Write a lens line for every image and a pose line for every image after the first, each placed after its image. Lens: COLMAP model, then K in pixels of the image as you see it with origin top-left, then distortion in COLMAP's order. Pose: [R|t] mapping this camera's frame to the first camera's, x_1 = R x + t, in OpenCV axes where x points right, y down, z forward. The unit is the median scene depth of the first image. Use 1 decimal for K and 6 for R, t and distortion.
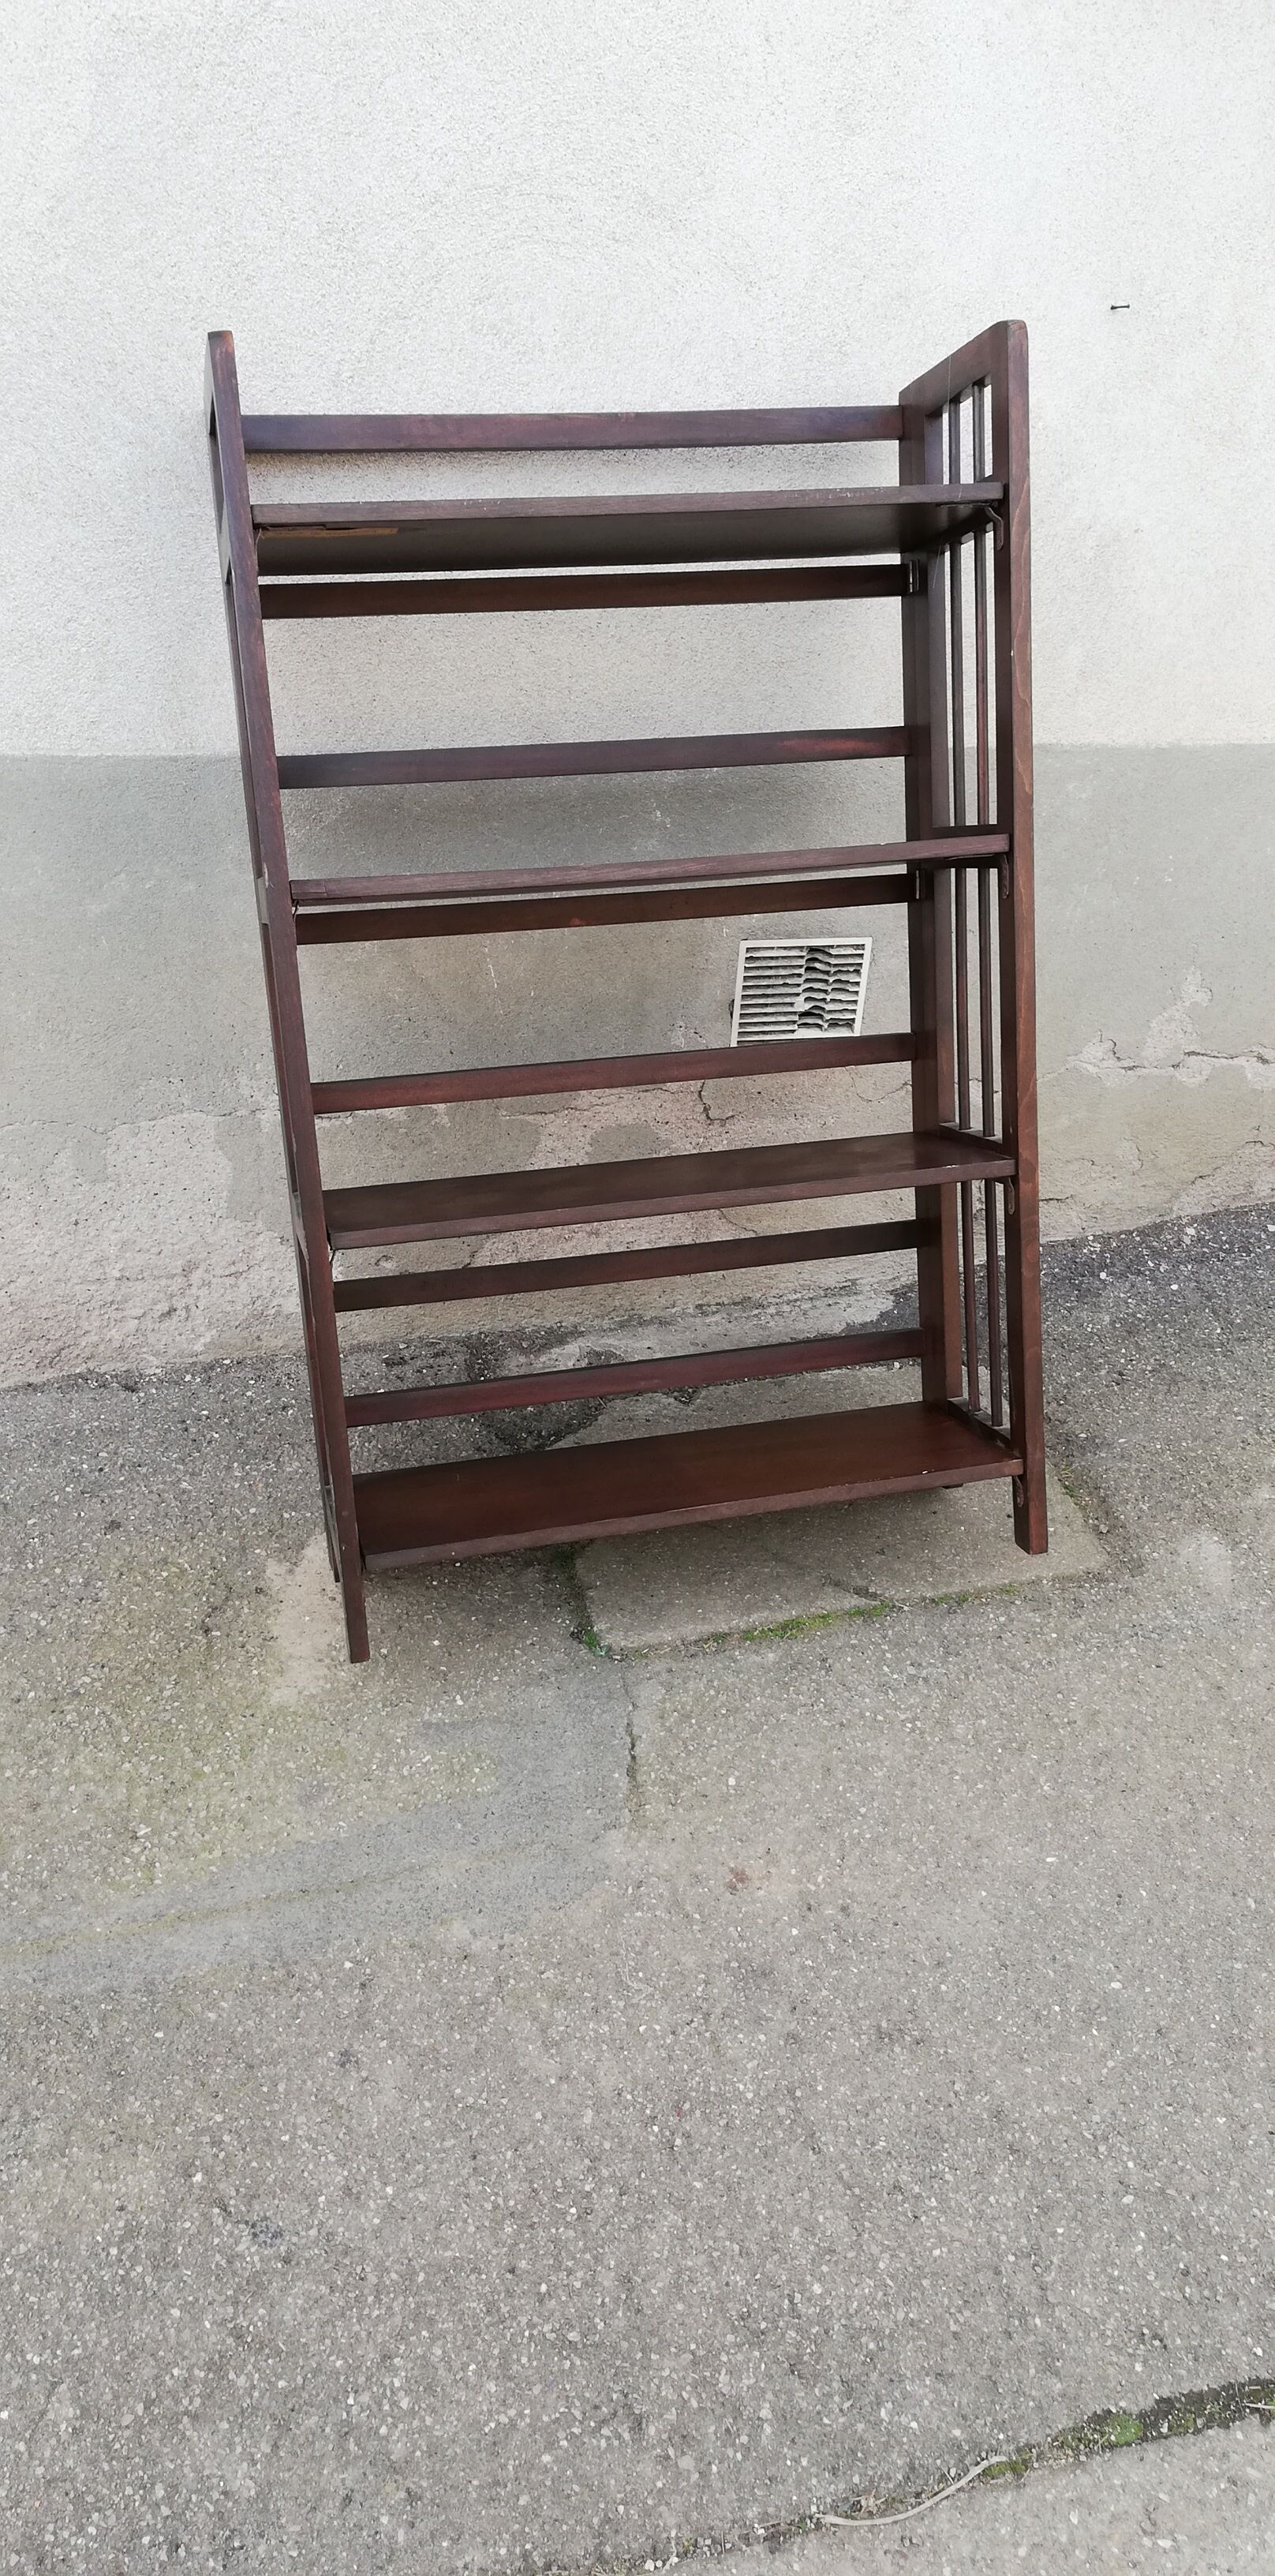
lens RADIAL K [[1944.6, 0, 645.6], [0, 1944.6, 1305.1], [0, 0, 1]] dist [0.043131, -0.060249]
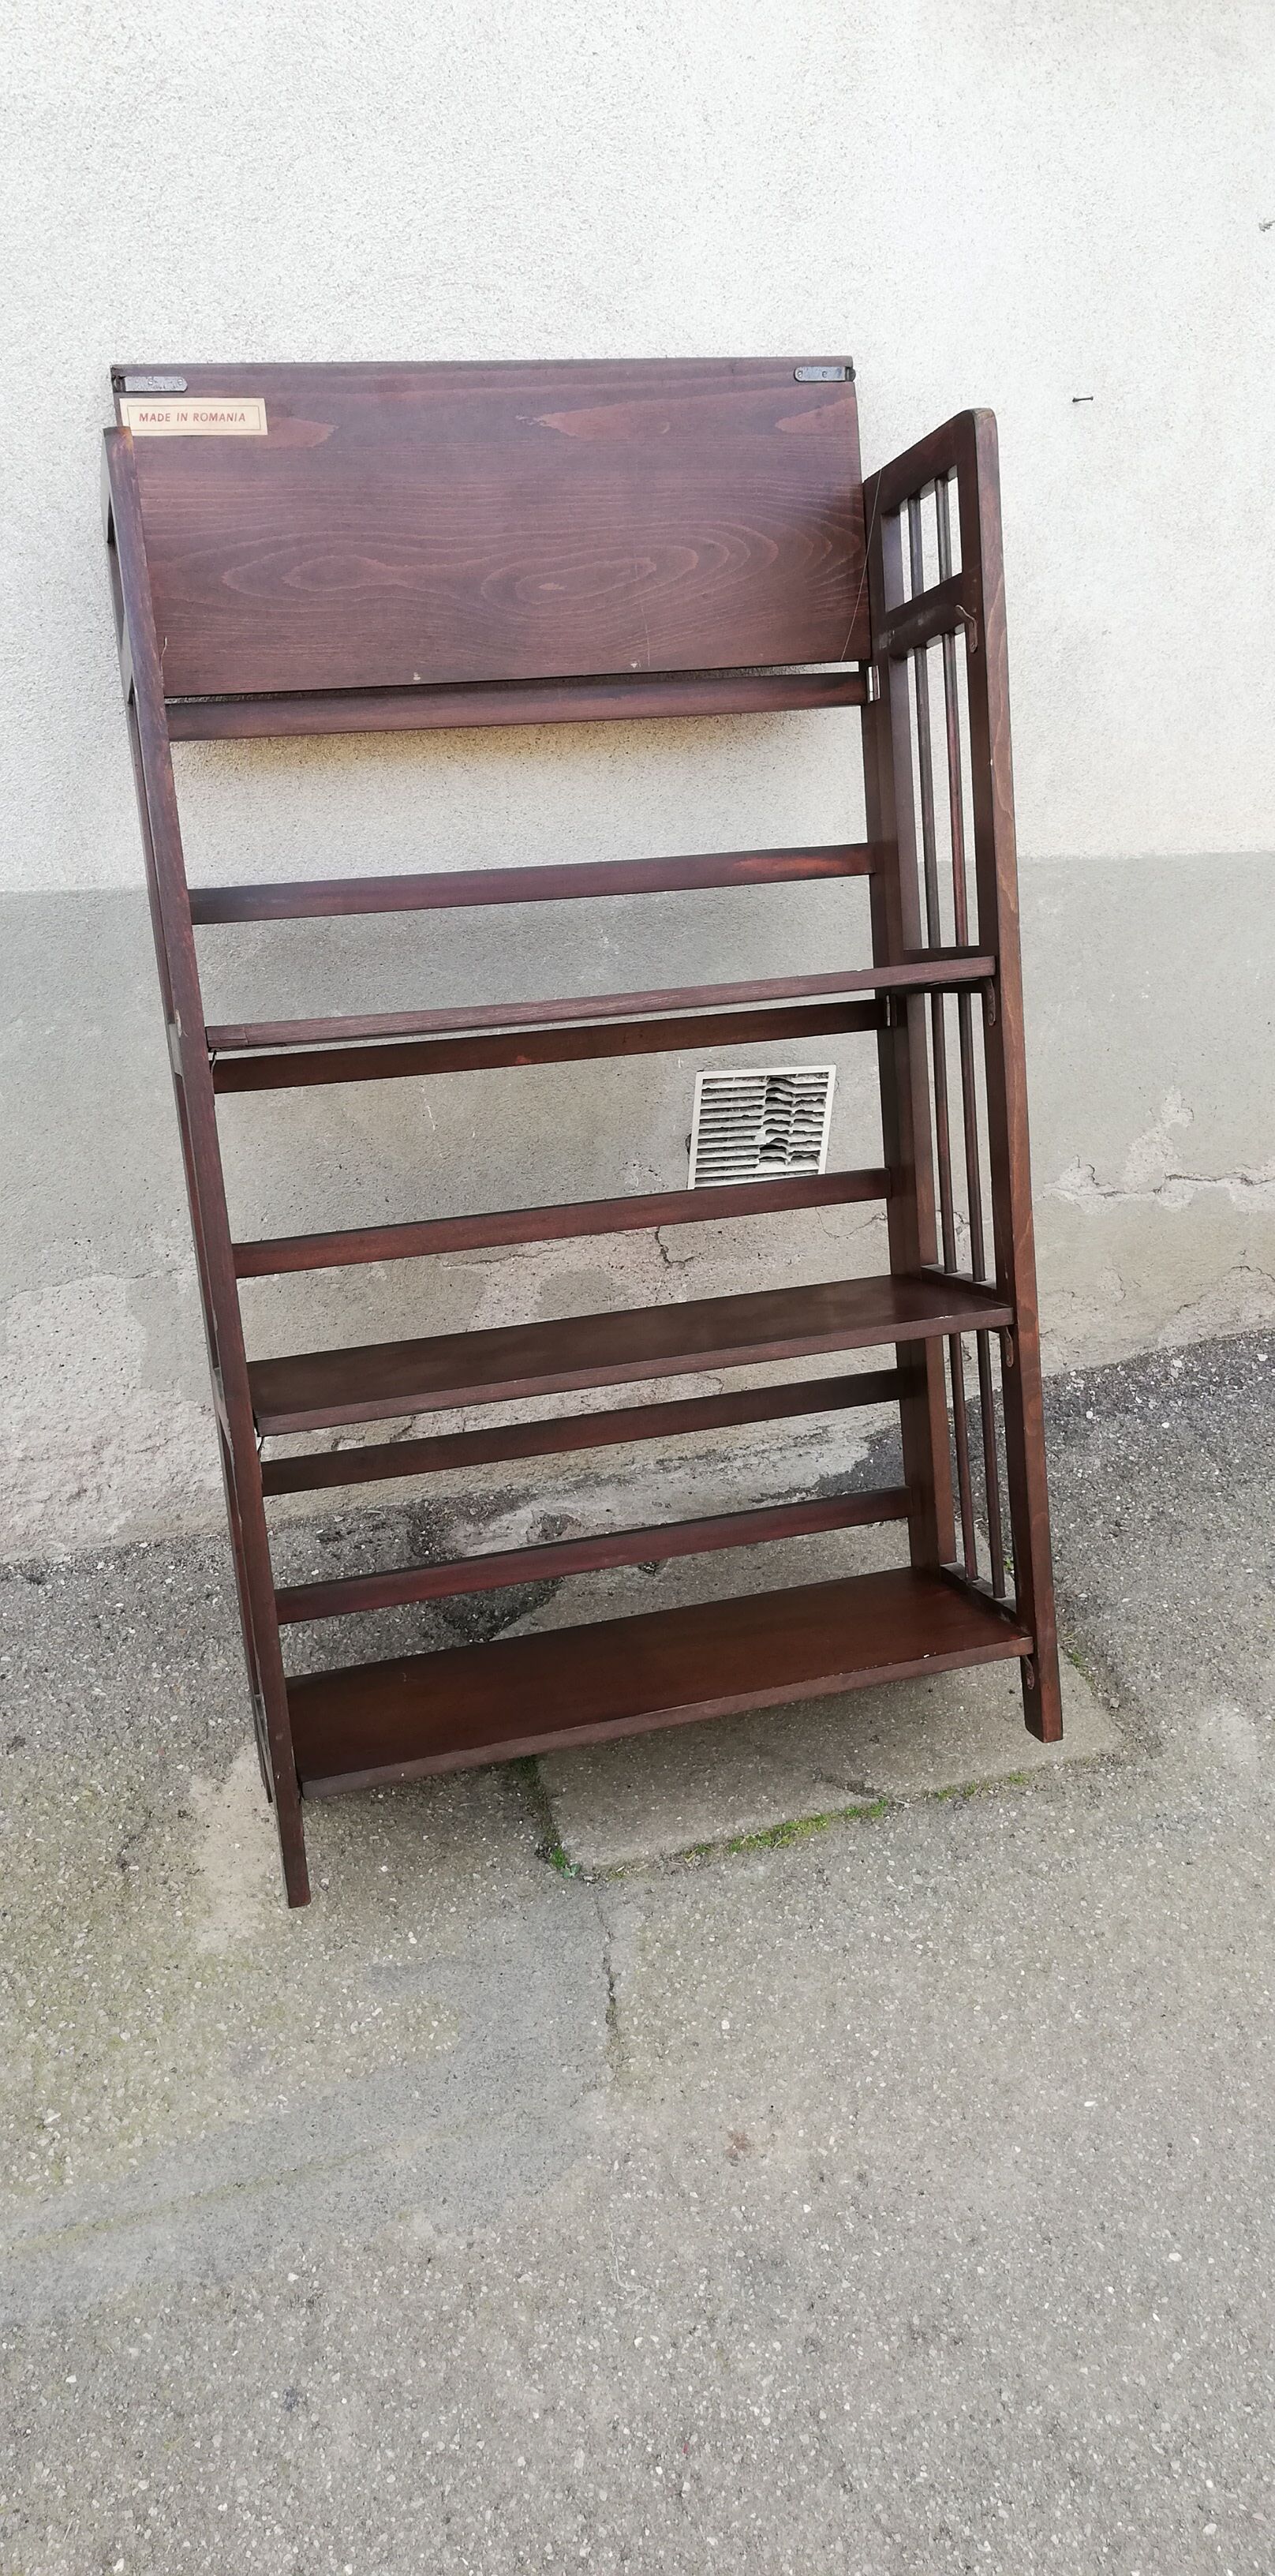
lens RADIAL K [[1944.6, 0, 653.3], [0, 1944.6, 1301.3], [0, 0, 1]] dist [0.043131, -0.060249]
pose [[0.998773, -0.027664, 0.041071, -0.015296], [0.029778, 0.998215, -0.051772, -0.036794], [-0.039565, 0.052931, 0.997814, 0.097909]]
